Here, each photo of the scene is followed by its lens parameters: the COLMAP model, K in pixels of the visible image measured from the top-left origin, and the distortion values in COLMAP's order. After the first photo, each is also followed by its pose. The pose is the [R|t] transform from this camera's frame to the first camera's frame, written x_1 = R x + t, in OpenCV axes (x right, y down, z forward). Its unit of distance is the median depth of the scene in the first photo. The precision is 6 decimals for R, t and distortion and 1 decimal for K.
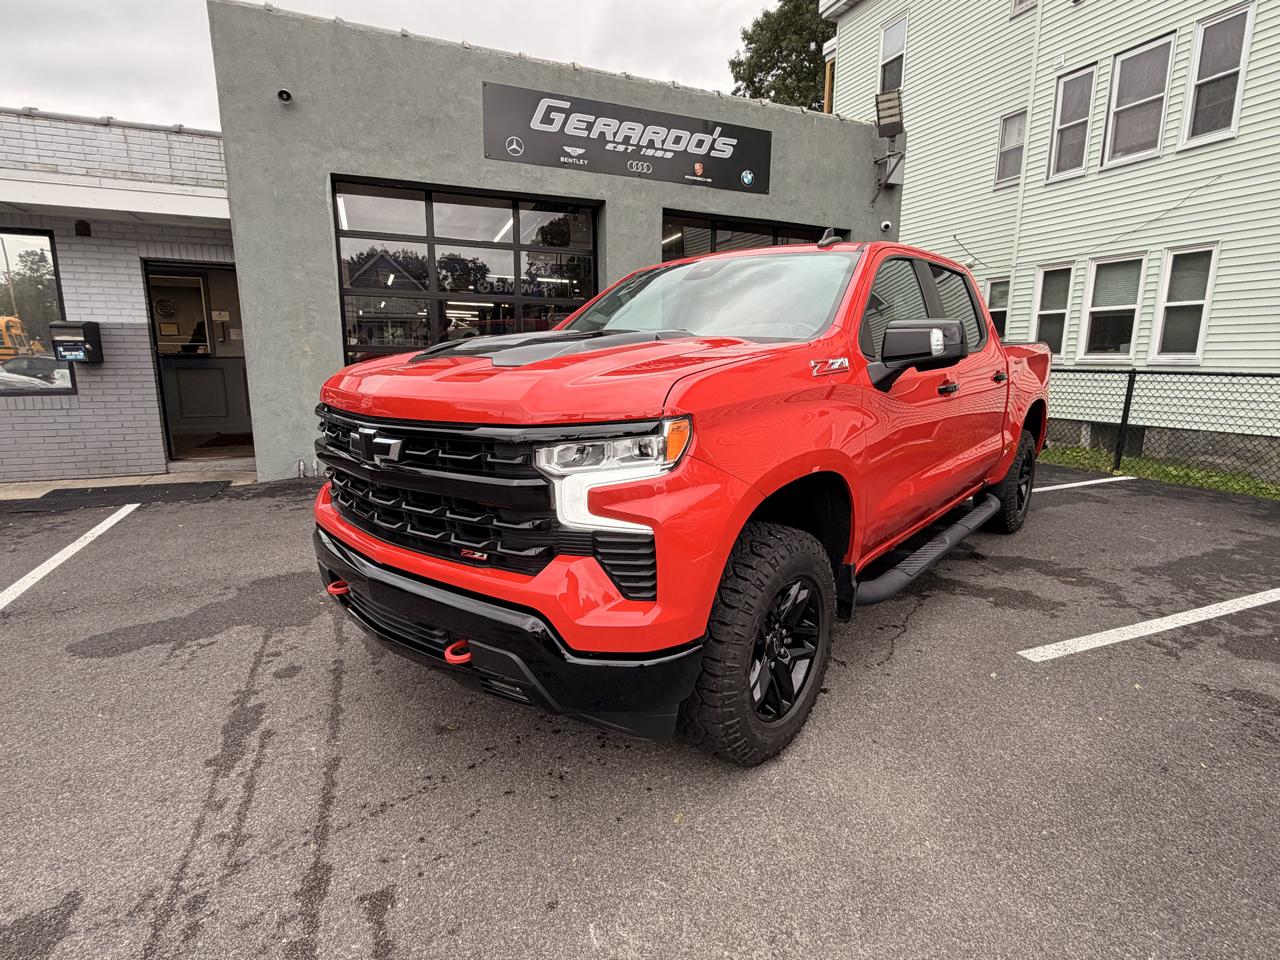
lens RADIAL K [[644.6, 0, 639.5], [0, 644.6, 480.1], [0, 0, 1]] dist [0.001138, -0.000698]
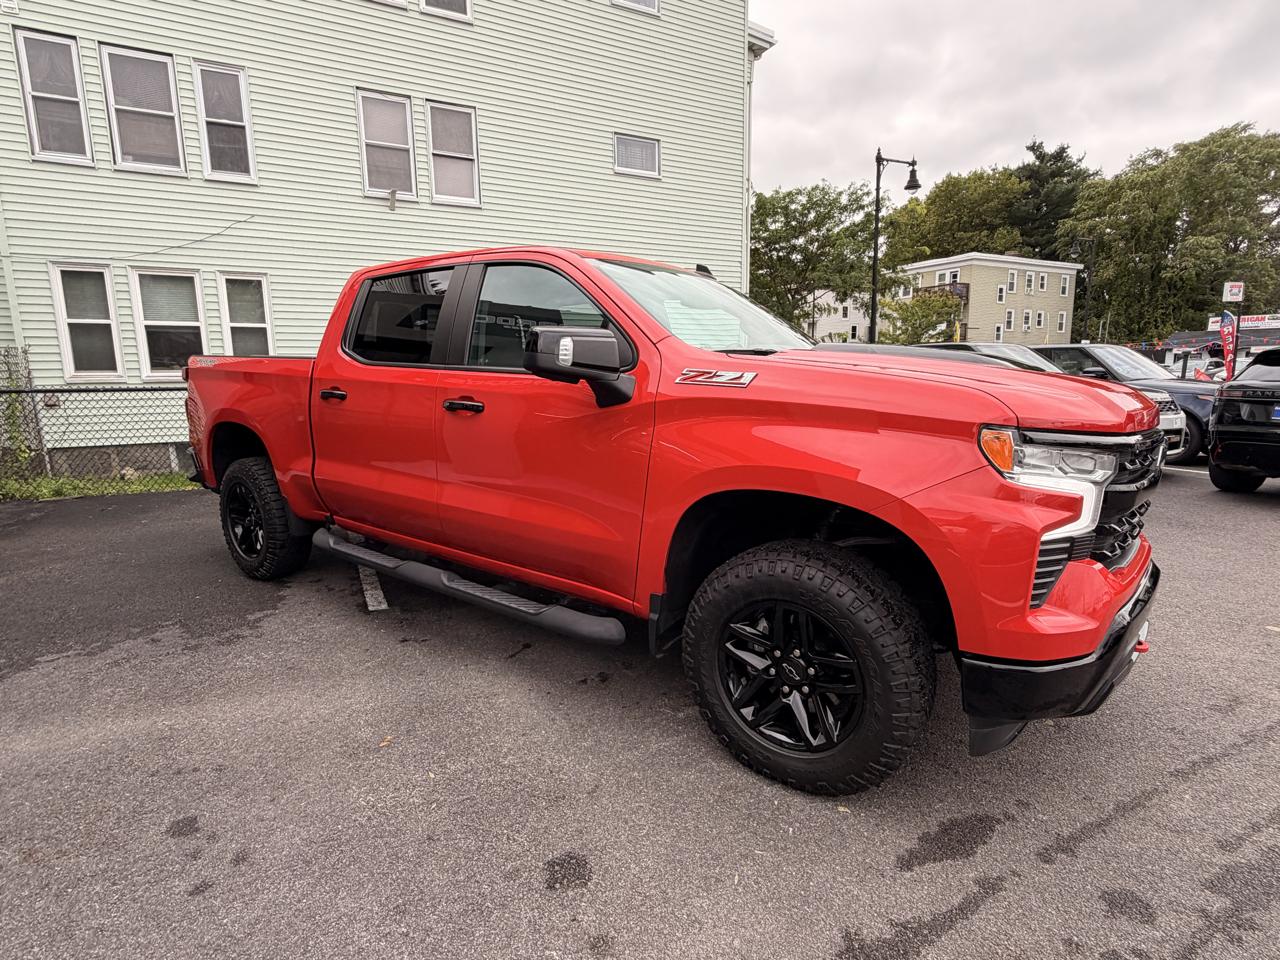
lens RADIAL K [[644.6, 0, 639.5], [0, 644.6, 480.1], [0, 0, 1]] dist [0.001138, -0.000698]
pose [[-0.089944, -0.166283, 0.981967, -0.392057], [0.192705, 0.964426, 0.180963, -0.103672], [-0.977126, 0.205507, -0.054701, 0.533975]]
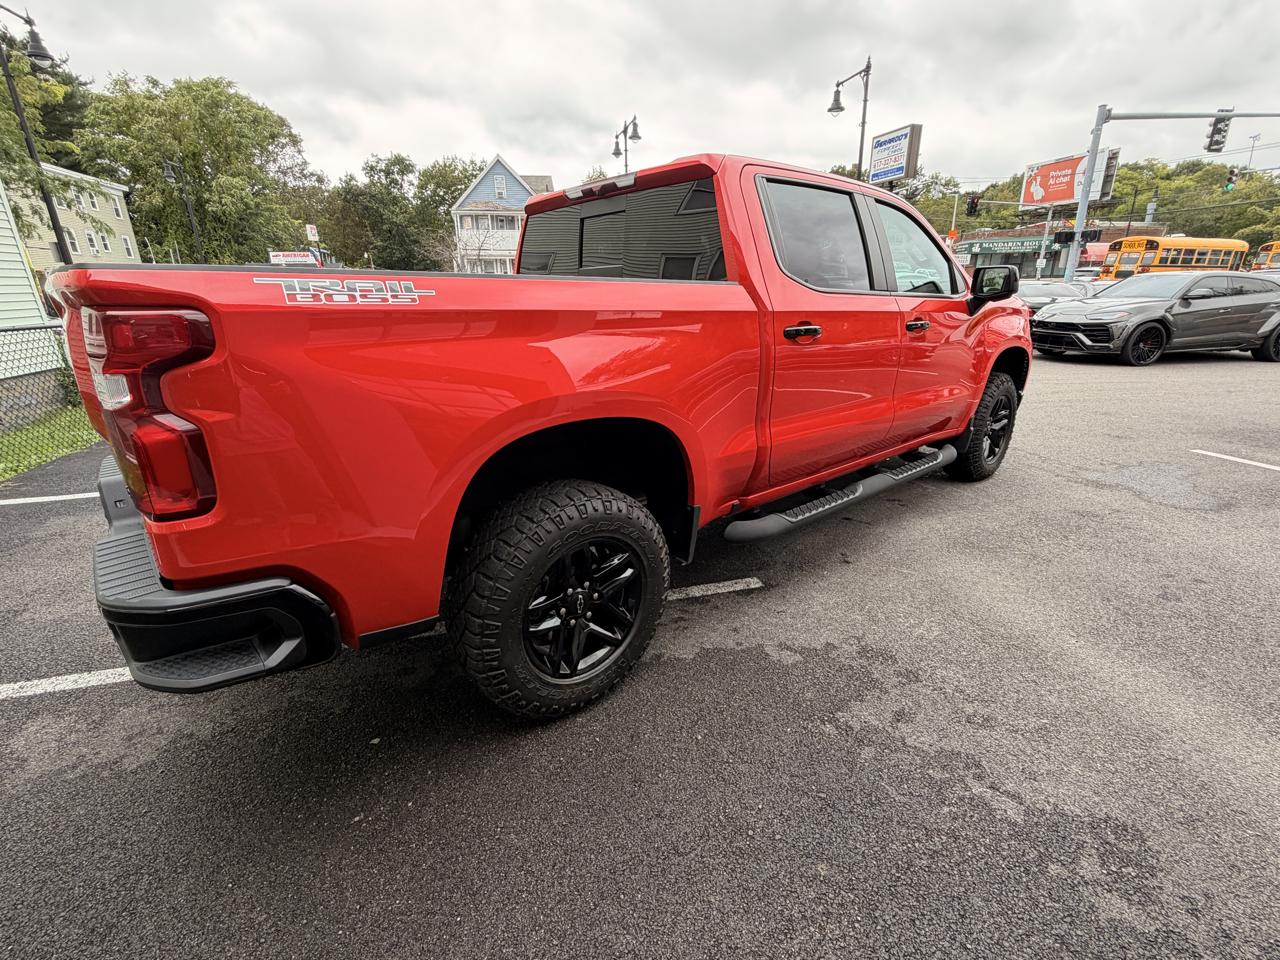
lens RADIAL K [[579.5, 0, 638.7], [0, 579.5, 480.2], [0, 0, 1]] dist [0.000340, -0.000194]
pose [[-0.990505, -0.028319, 0.134529, 0.142755], [0.041190, 0.872468, 0.486933, -0.212982], [-0.131162, 0.487851, -0.863017, 1.053181]]
